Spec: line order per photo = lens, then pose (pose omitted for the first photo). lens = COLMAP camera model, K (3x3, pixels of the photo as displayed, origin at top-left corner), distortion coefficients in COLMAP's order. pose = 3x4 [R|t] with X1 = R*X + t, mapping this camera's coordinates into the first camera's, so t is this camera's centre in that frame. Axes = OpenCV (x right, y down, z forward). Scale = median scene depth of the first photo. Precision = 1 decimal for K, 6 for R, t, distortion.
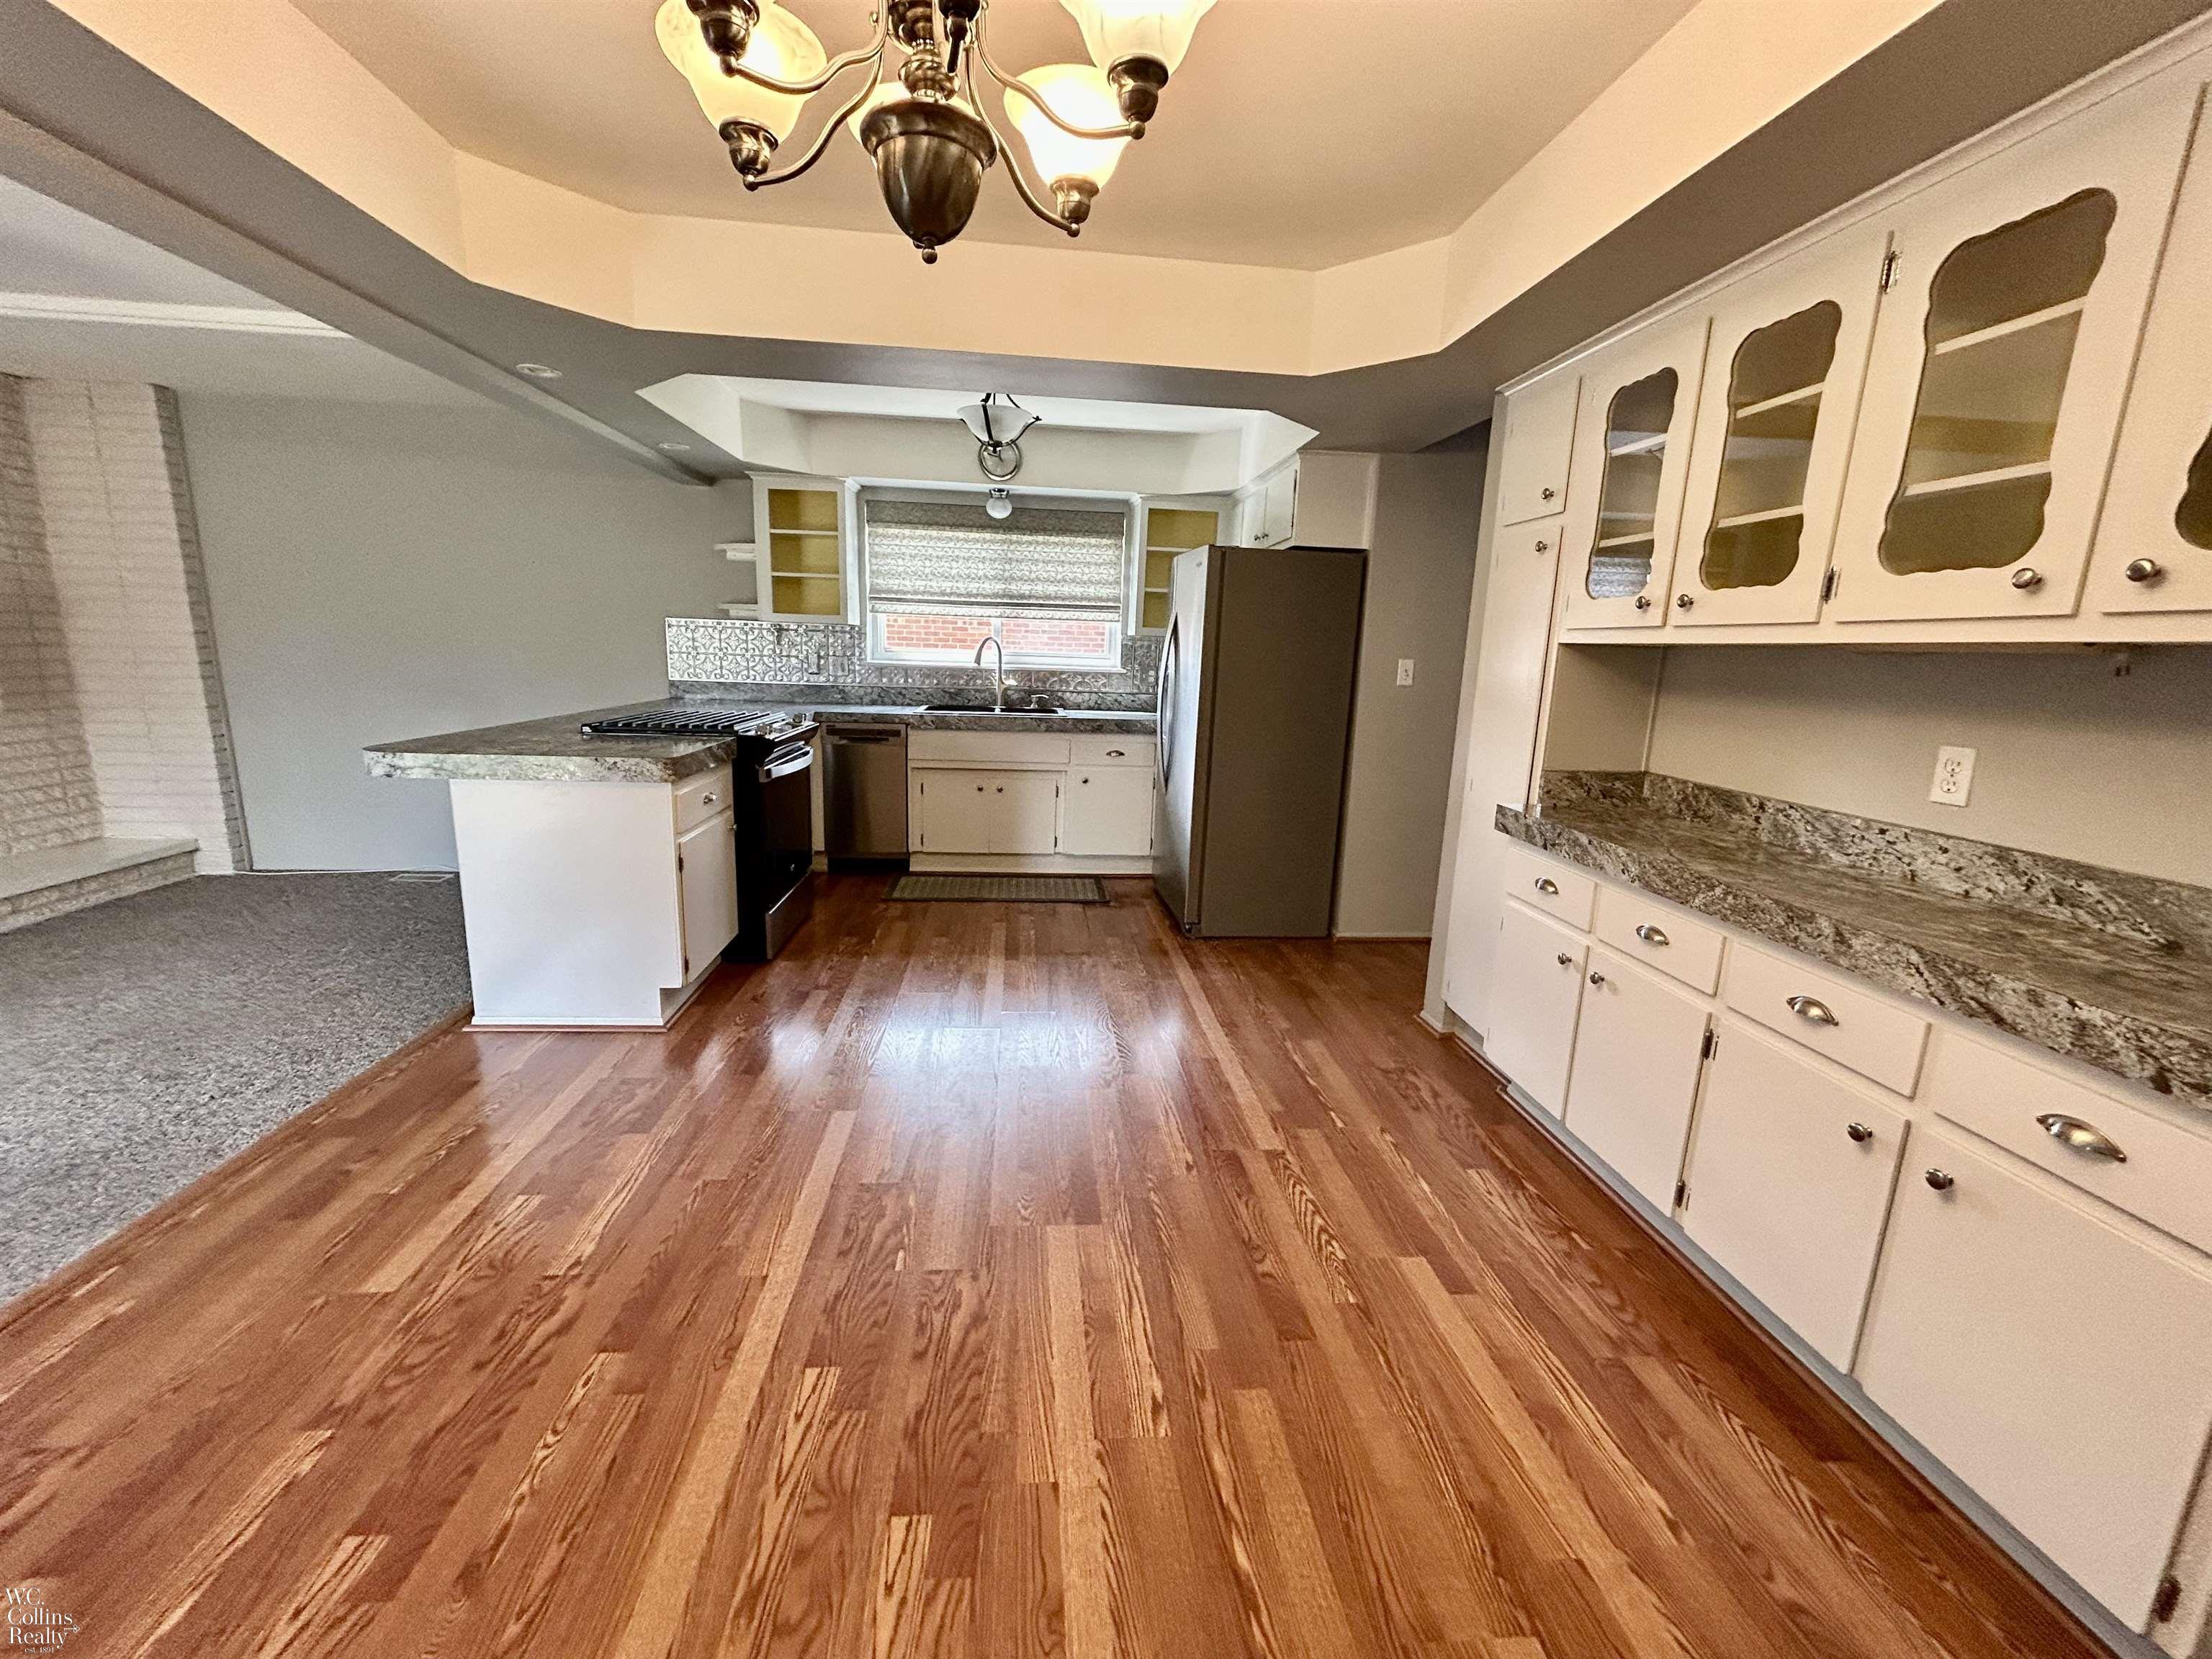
lens RADIAL K [[889.8, 0, 1103.0], [0, 889.8, 831.0], [0, 0, 1]] dist [-0.000275, -0.000096]
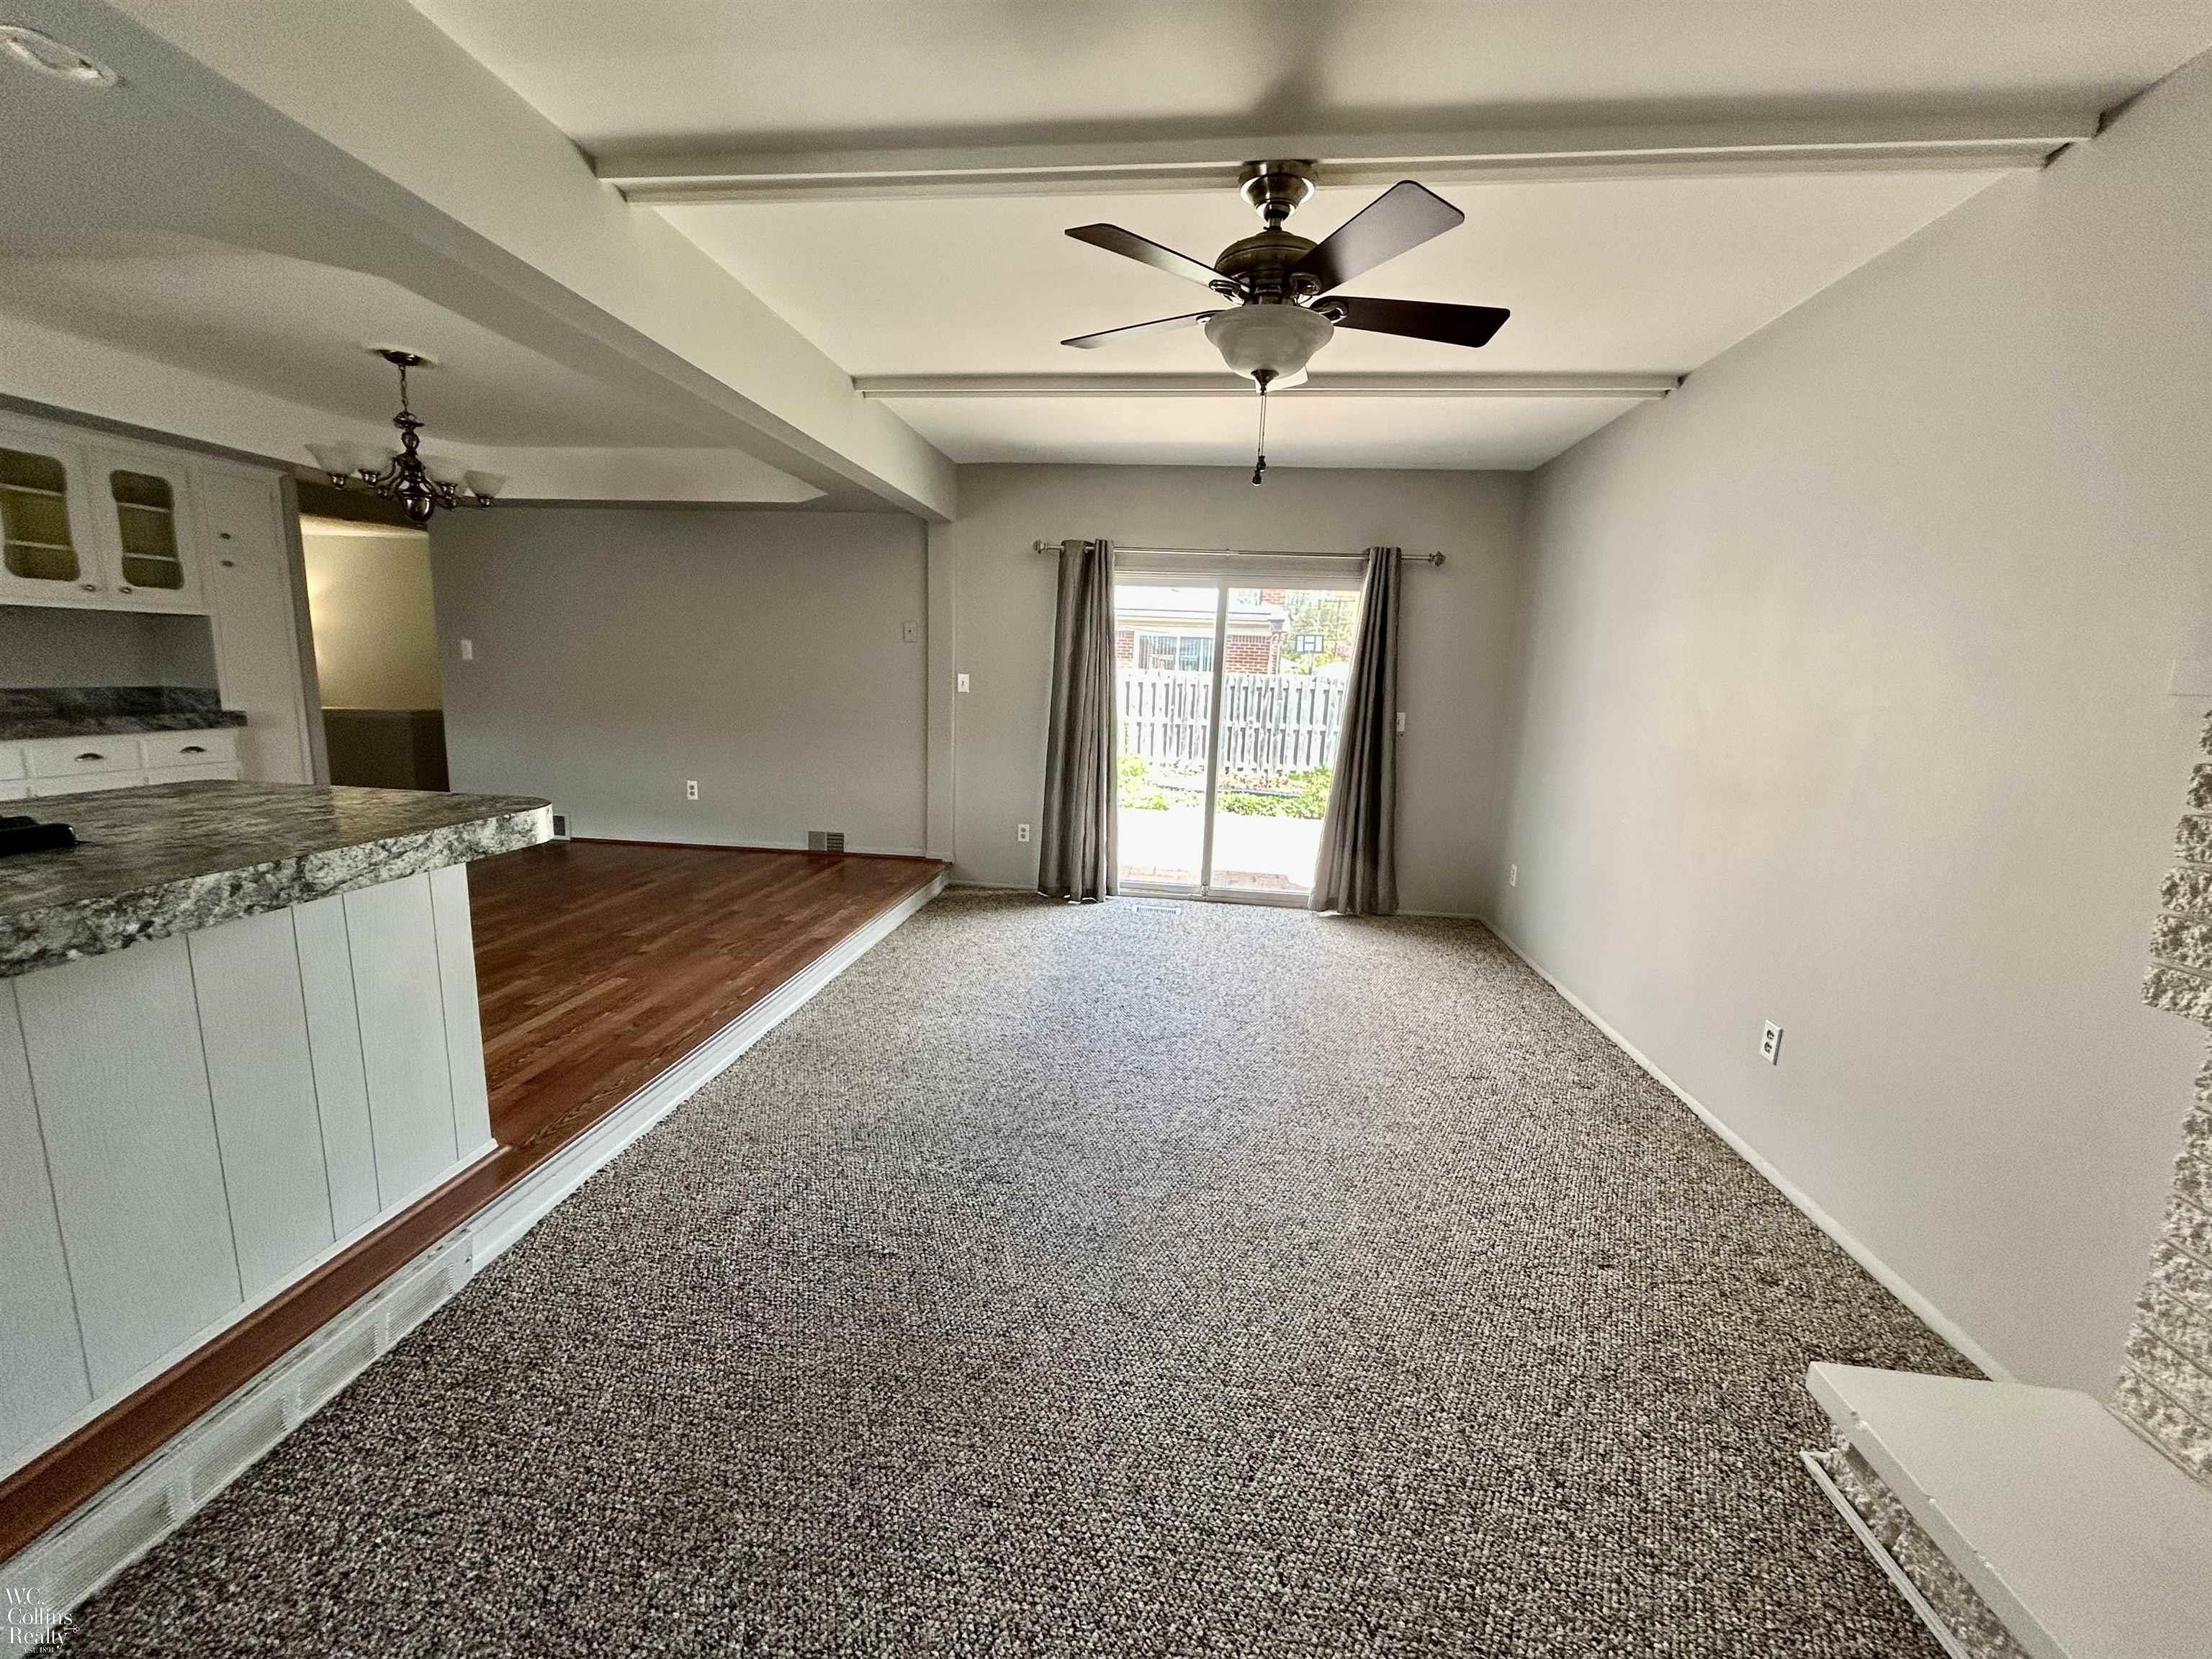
lens RADIAL K [[889.8, 0, 1105.7], [0, 889.8, 823.9], [0, 0, 1]] dist [-0.000275, -0.000096]
pose [[-0.977007, -0.104443, 0.185872, -1.494316], [-0.029101, 0.928963, 0.369027, -0.380047], [-0.211210, 0.355133, -0.910643, 1.663510]]
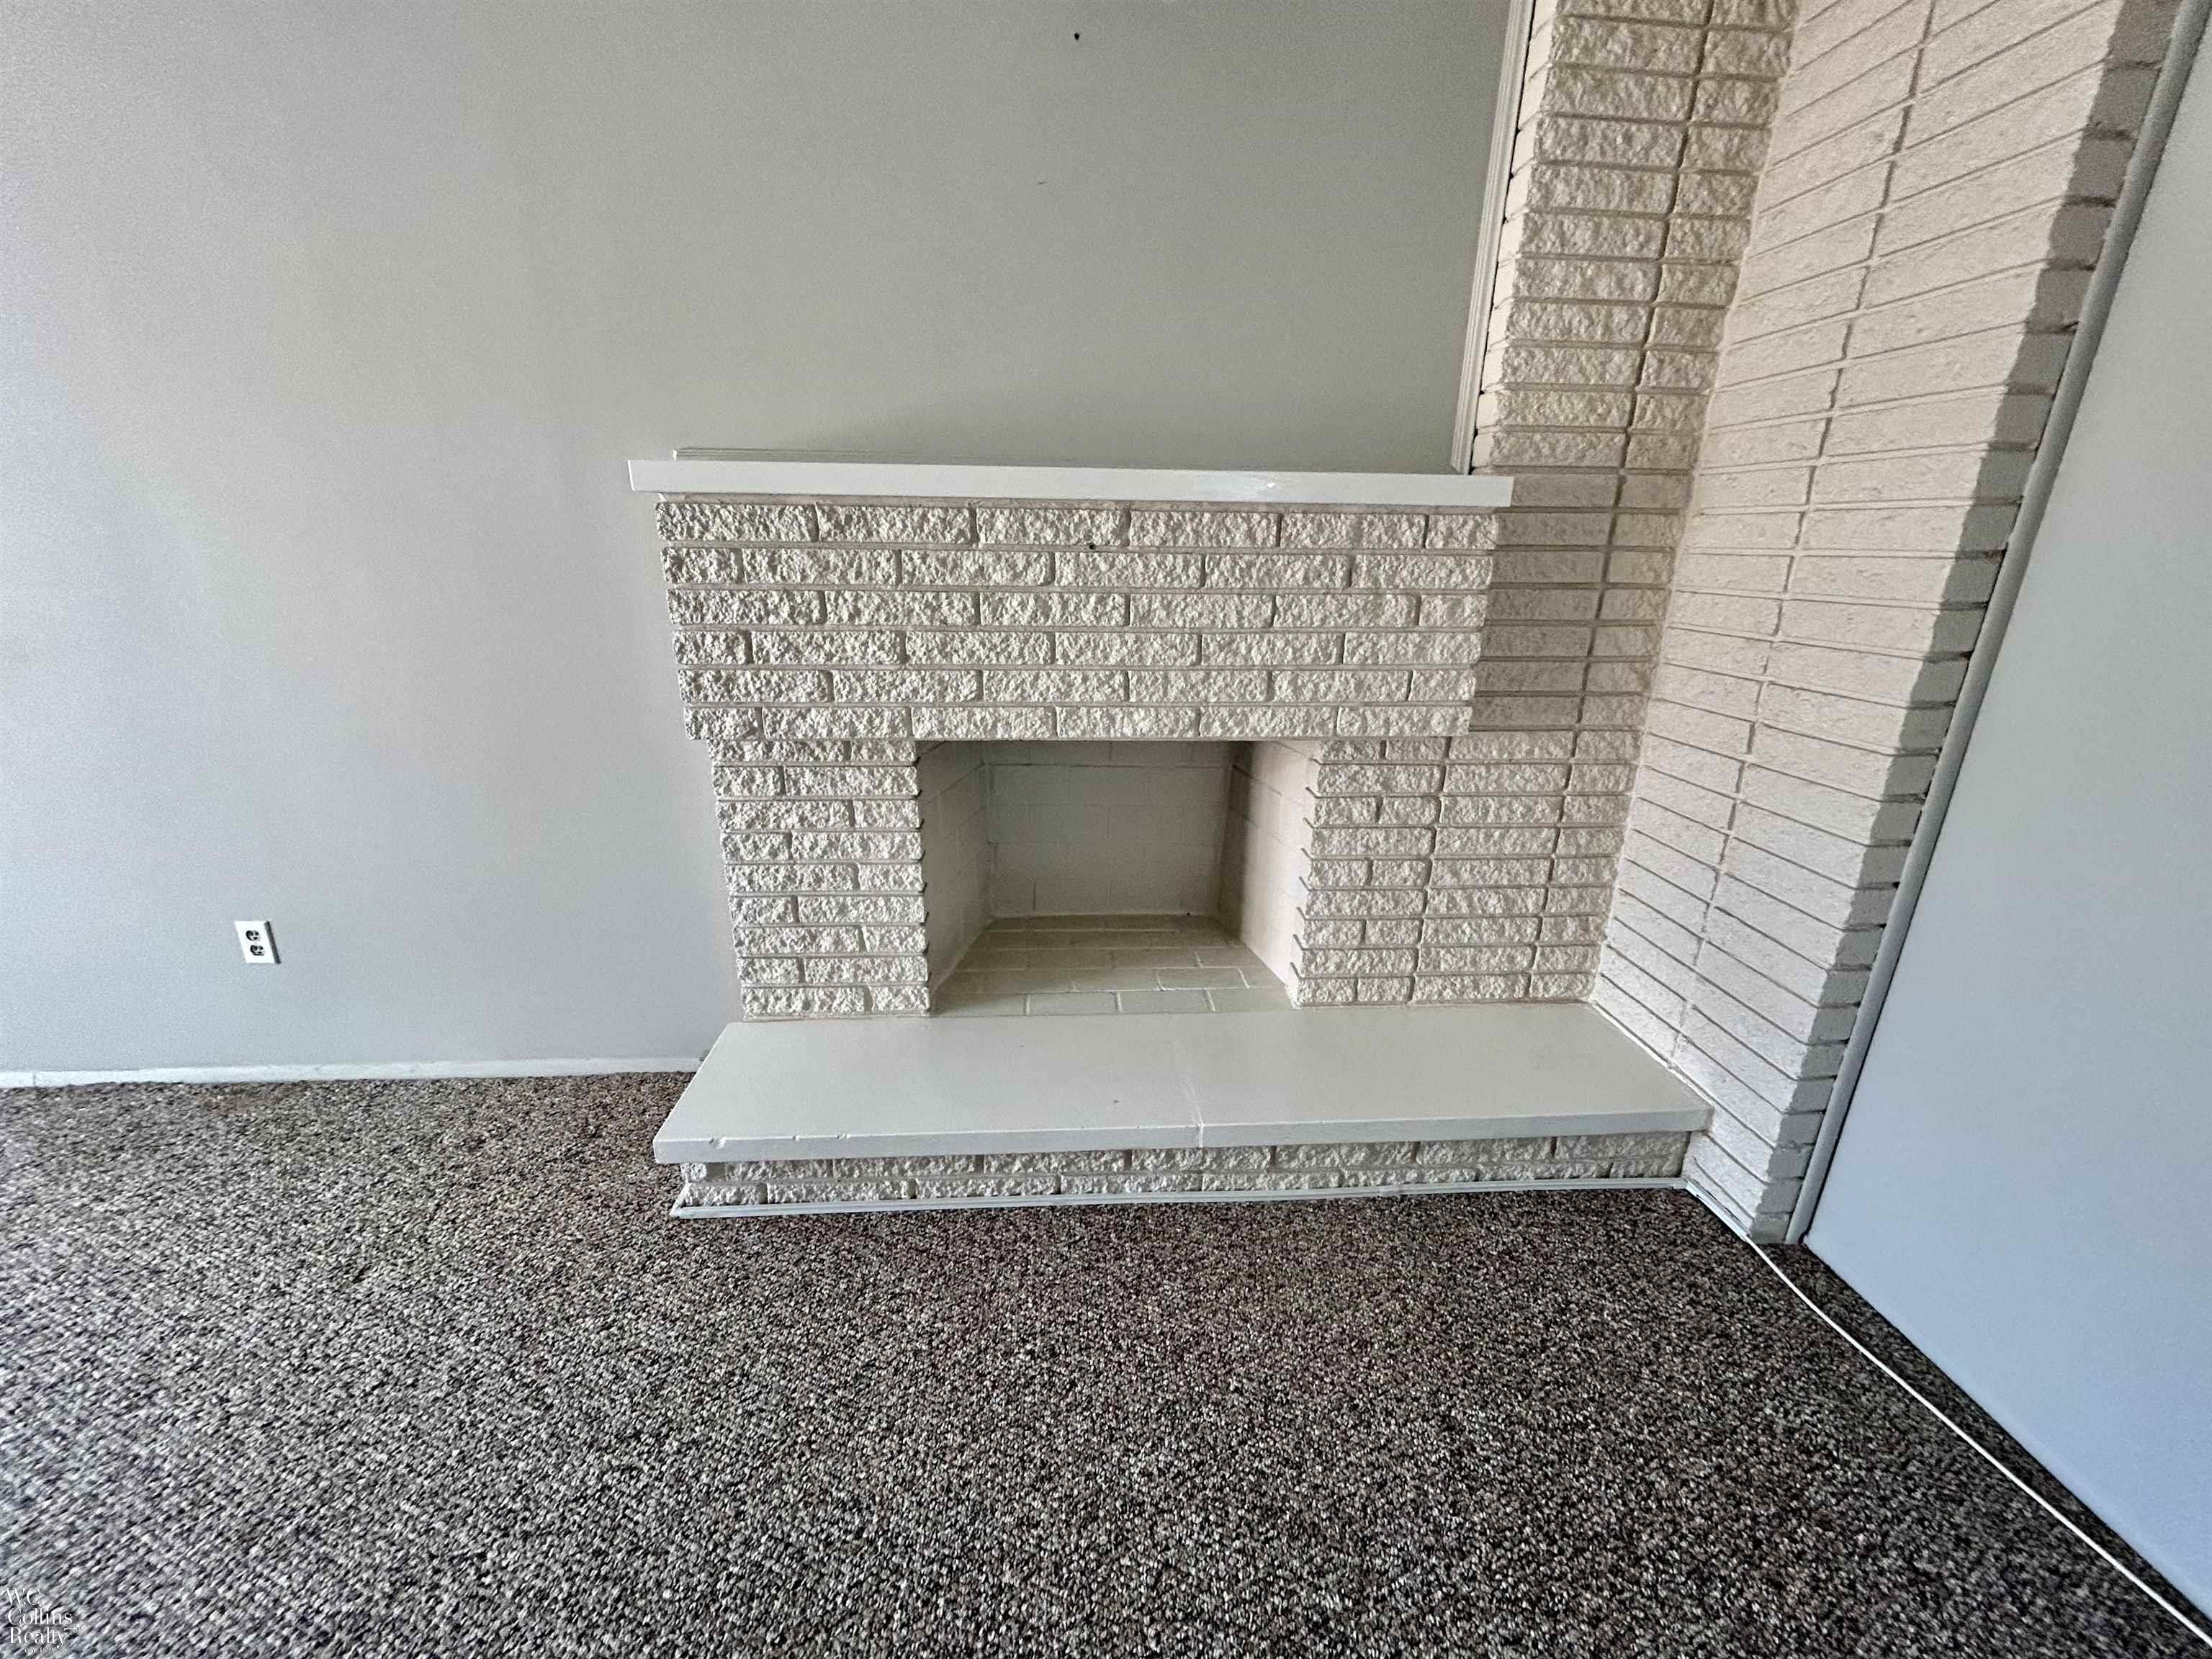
lens RADIAL K [[889.8, 0, 1099.6], [0, 889.8, 828.1], [0, 0, 1]] dist [-0.000275, -0.000096]
pose [[-0.024454, 0.277730, -0.960348, -1.313041], [-0.219123, 0.935786, 0.276206, -0.291580], [0.975391, 0.217189, 0.037974, 1.357430]]
